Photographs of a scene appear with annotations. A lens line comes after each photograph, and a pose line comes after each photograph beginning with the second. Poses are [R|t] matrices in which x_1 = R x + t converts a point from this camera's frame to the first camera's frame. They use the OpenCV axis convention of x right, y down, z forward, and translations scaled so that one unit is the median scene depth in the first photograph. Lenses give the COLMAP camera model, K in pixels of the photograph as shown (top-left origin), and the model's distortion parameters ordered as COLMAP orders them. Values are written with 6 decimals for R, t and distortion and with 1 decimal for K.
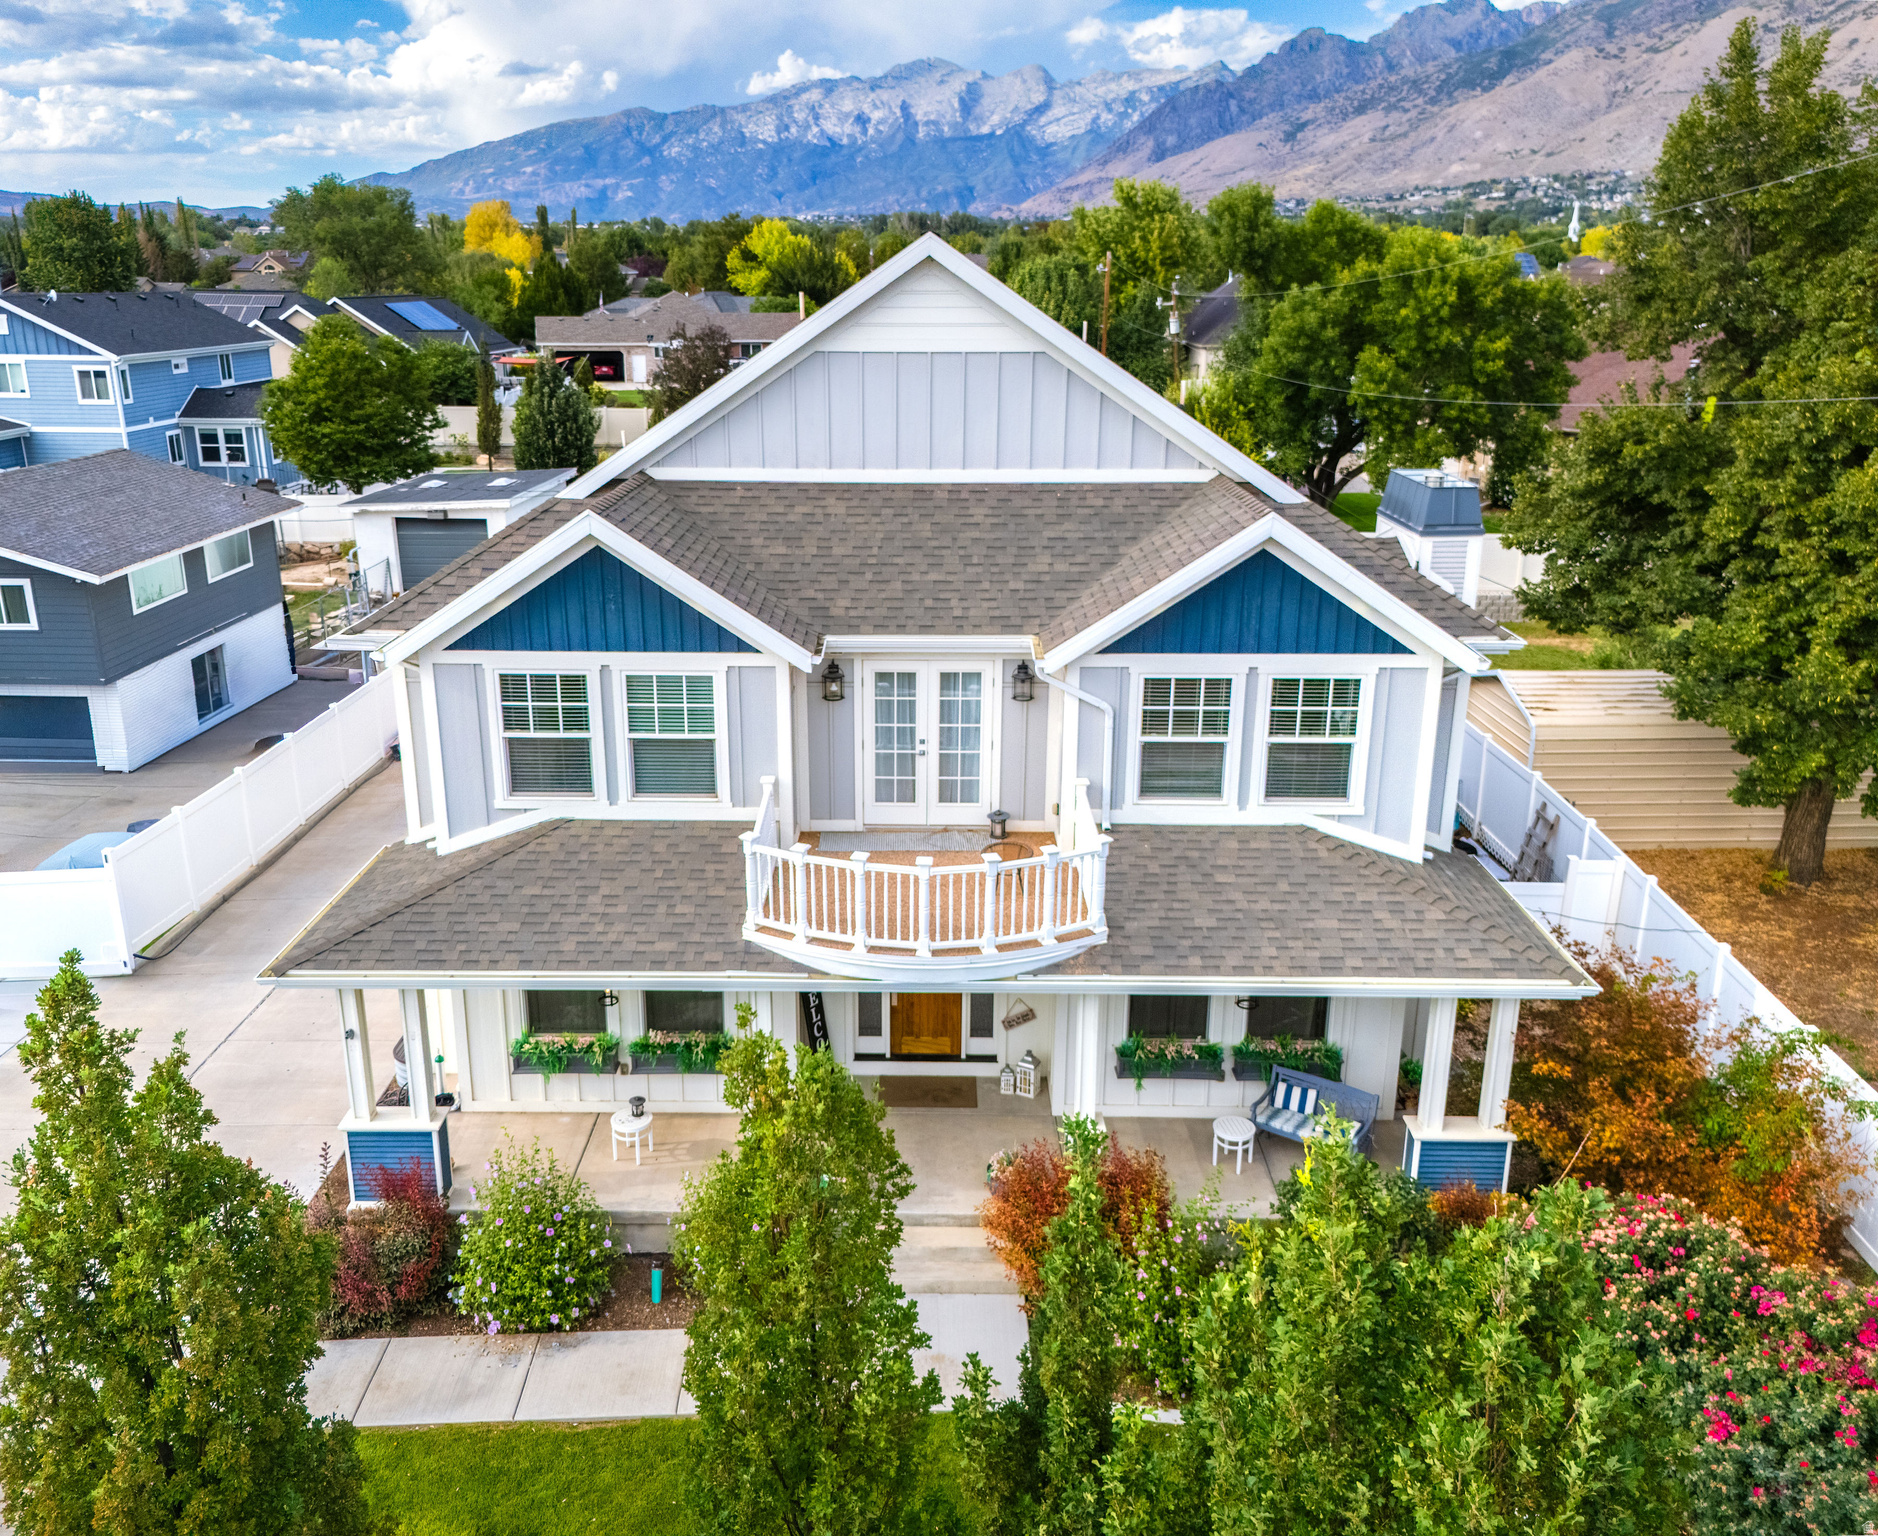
lens RADIAL K [[1570.8, 0, 907.5], [0, 1570.8, 766.5], [0, 0, 1]] dist [0.033523, -0.004038]
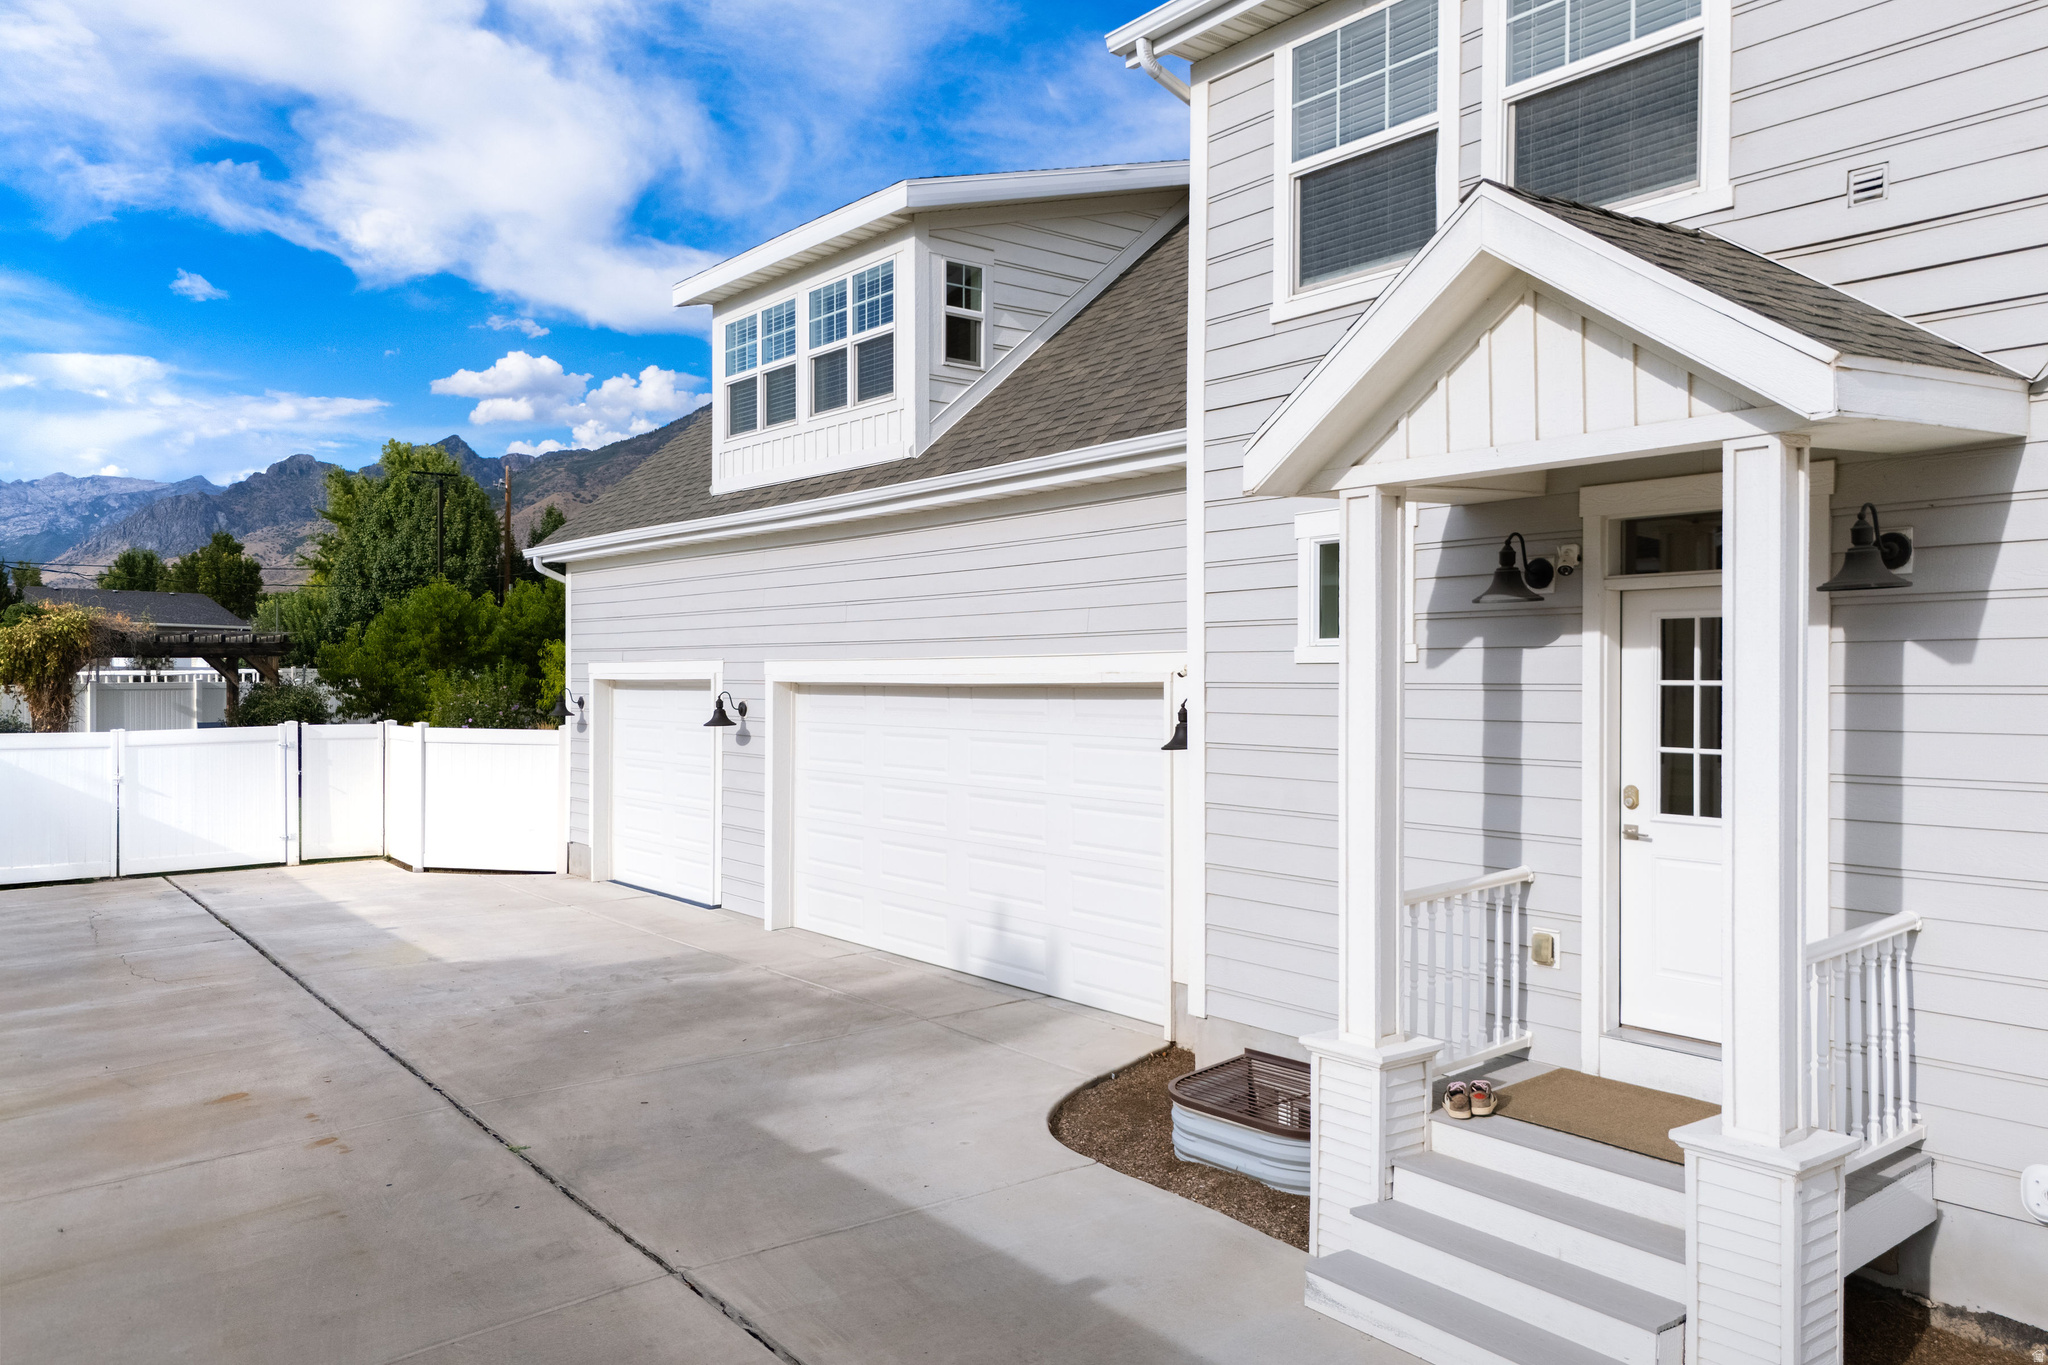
lens RADIAL K [[1527.1, 0, 1016.5], [0, 1527.1, 680.8], [0, 0, 1]] dist [0.101998, -0.118134]
pose [[0.782141, -0.004496, 0.623086, -0.580212], [0.192738, 0.952678, -0.235065, 0.035455], [-0.592544, 0.303947, 0.745995, 1.095825]]
